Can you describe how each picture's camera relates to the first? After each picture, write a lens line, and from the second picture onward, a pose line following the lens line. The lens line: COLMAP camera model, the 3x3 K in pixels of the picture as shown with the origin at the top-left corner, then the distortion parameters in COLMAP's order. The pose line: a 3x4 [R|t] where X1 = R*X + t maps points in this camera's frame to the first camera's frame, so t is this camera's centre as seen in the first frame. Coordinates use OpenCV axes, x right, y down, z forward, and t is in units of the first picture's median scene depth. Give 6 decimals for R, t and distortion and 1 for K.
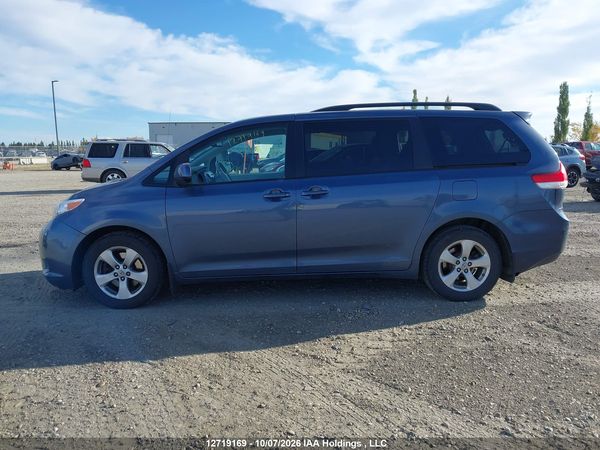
lens RADIAL K [[485.4, 0, 304.3], [0, 485.4, 221.4], [0, 0, 1]] dist [0.024345, -0.004032]
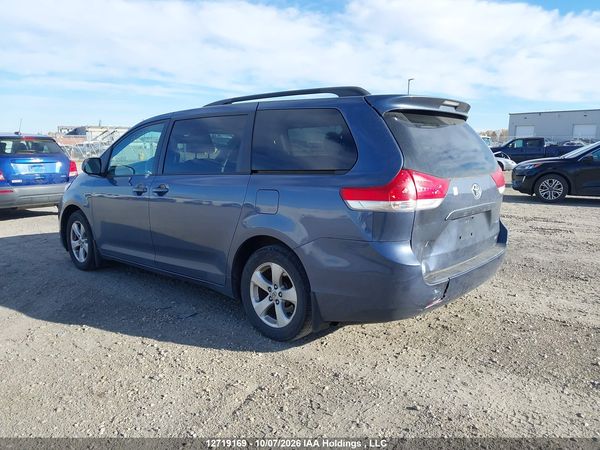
lens RADIAL K [[485.4, 0, 299.1], [0, 485.4, 224.9], [0, 0, 1]] dist [0.024345, -0.004032]
pose [[0.726827, 0.120700, -0.676132, 0.754248], [-0.105306, 0.992381, 0.063954, -0.067093], [0.678700, 0.024717, 0.733999, 0.375089]]
